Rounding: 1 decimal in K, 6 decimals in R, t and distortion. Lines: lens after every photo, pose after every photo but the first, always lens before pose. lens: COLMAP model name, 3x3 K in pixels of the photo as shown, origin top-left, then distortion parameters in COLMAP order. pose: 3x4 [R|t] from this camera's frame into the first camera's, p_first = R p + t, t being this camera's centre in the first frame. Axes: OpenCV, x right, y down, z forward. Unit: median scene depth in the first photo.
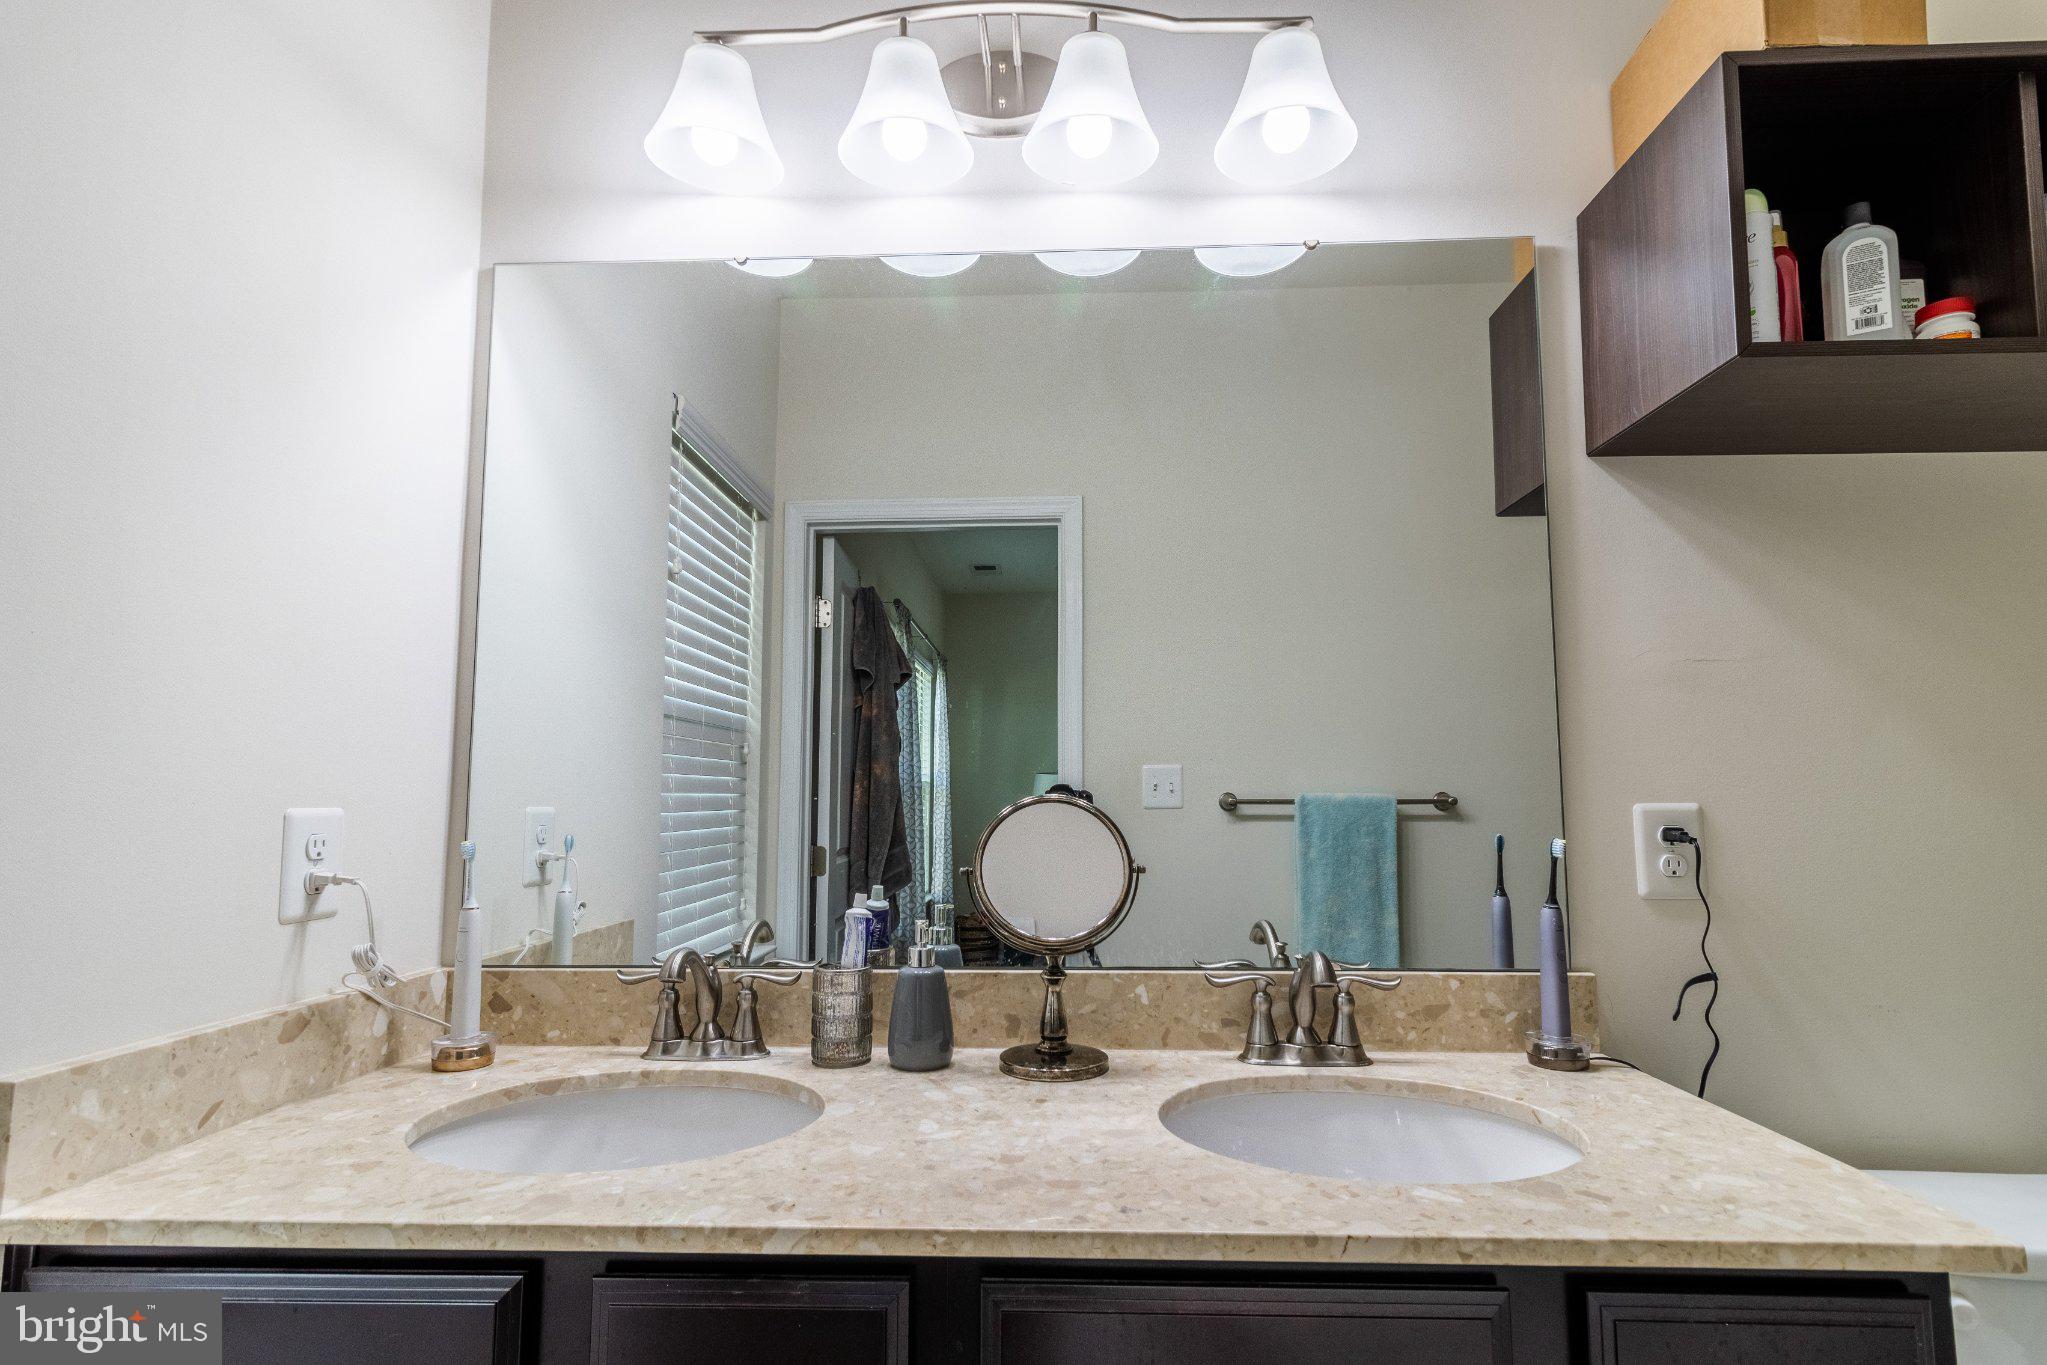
lens RADIAL K [[948.1, 0, 1025.6], [0, 948.1, 721.6], [0, 0, 1]] dist [0.023161, -0.017149]
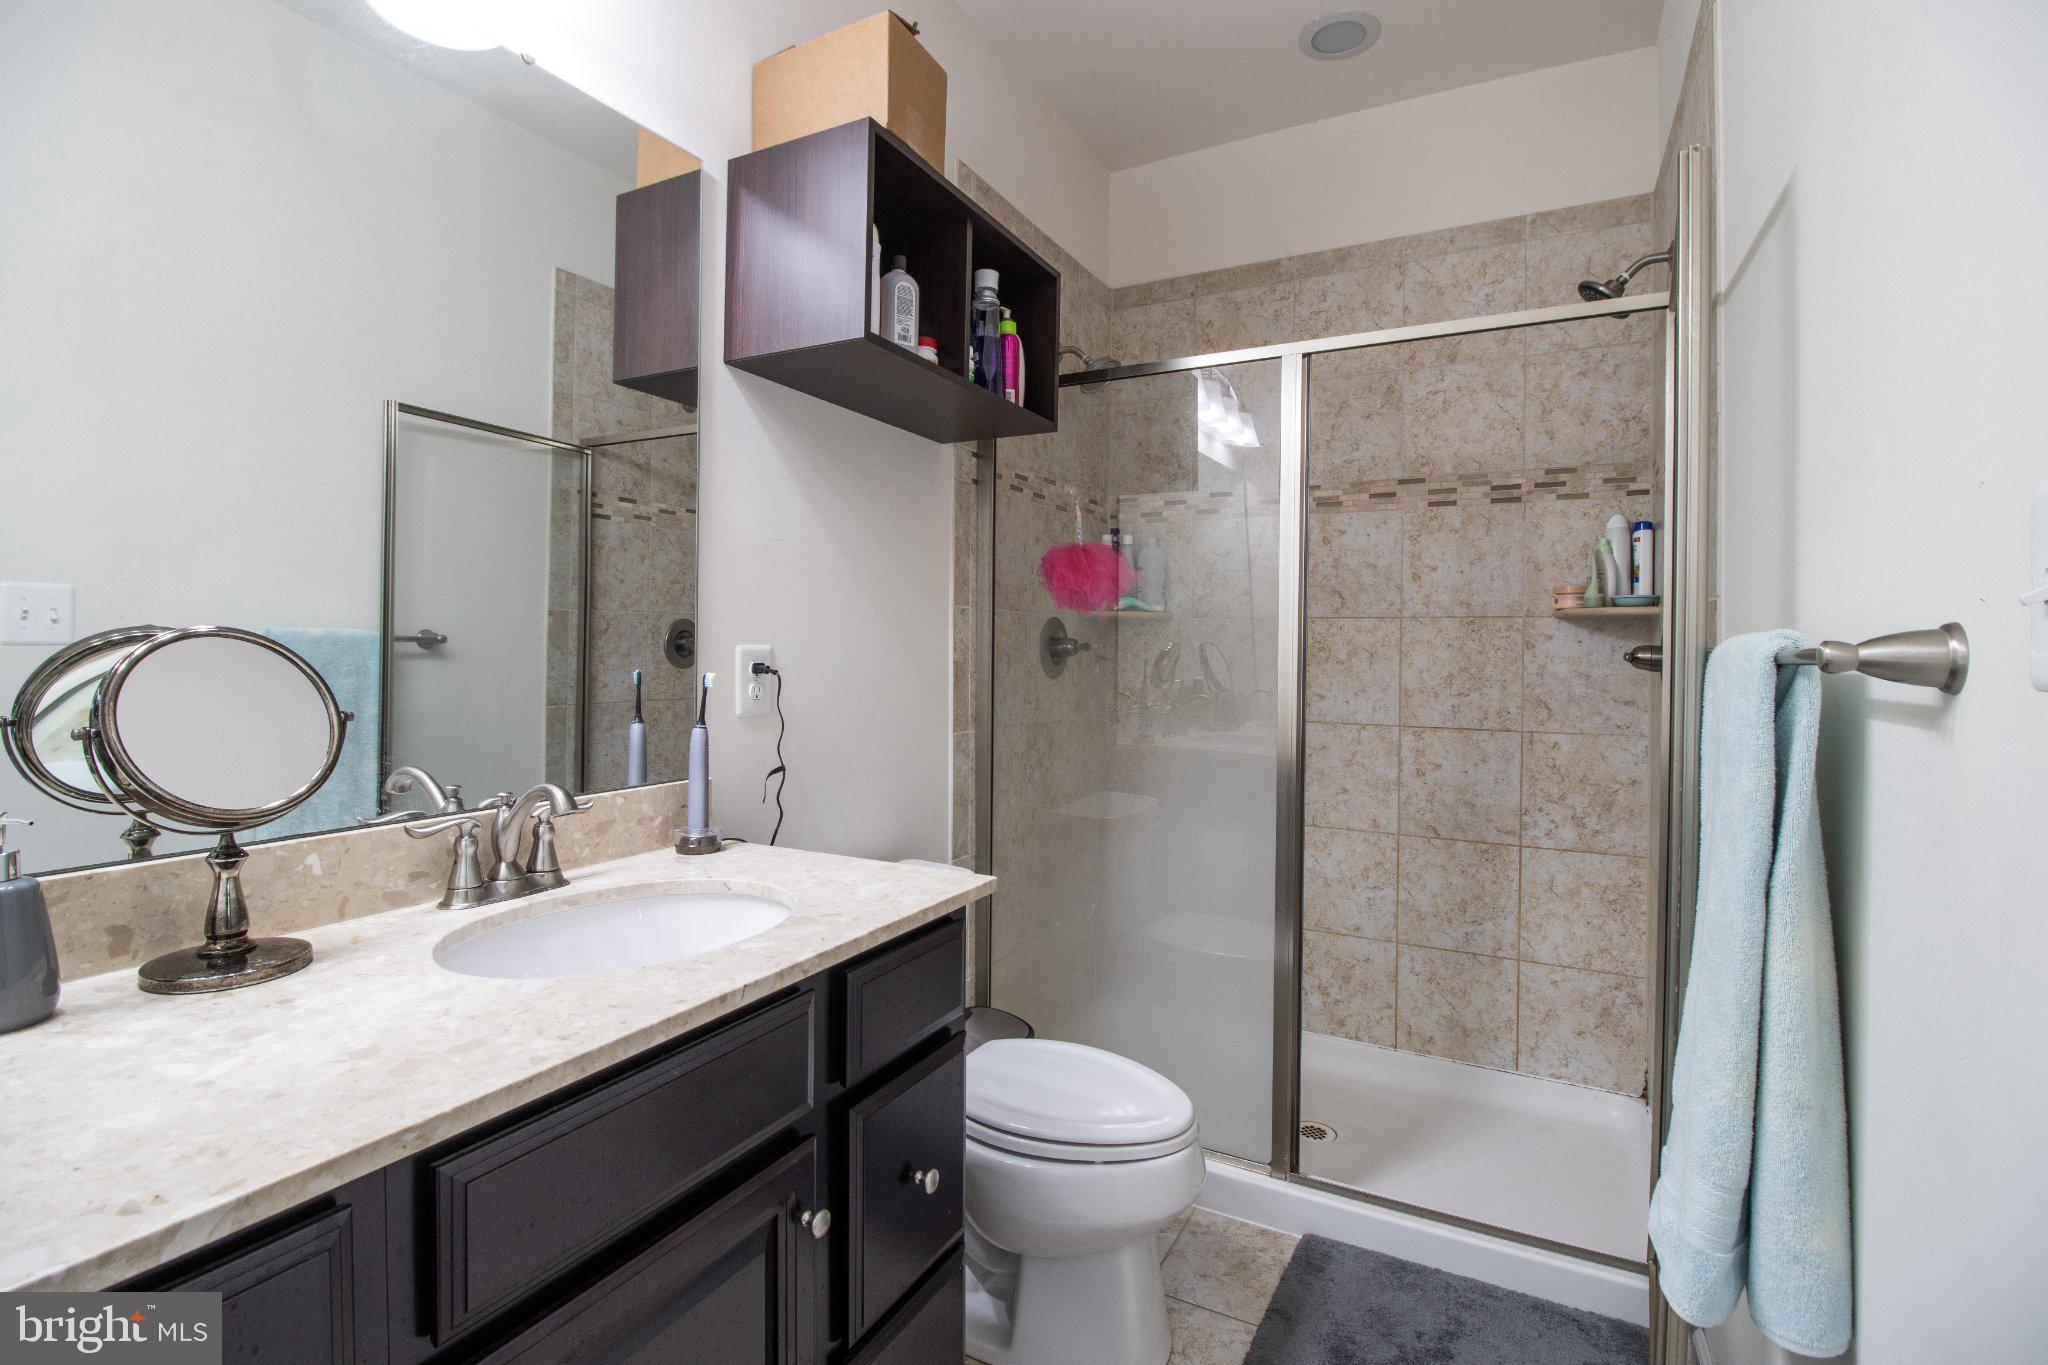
lens RADIAL K [[938.3, 0, 1023.8], [0, 938.3, 653.9], [0, 0, 1]] dist [-0.027780, -0.000193]
pose [[0.434393, 0.002187, 0.900721, -0.365167], [-0.090273, 0.995068, 0.041120, 0.011613], [-0.896188, -0.099173, 0.432448, 0.107795]]
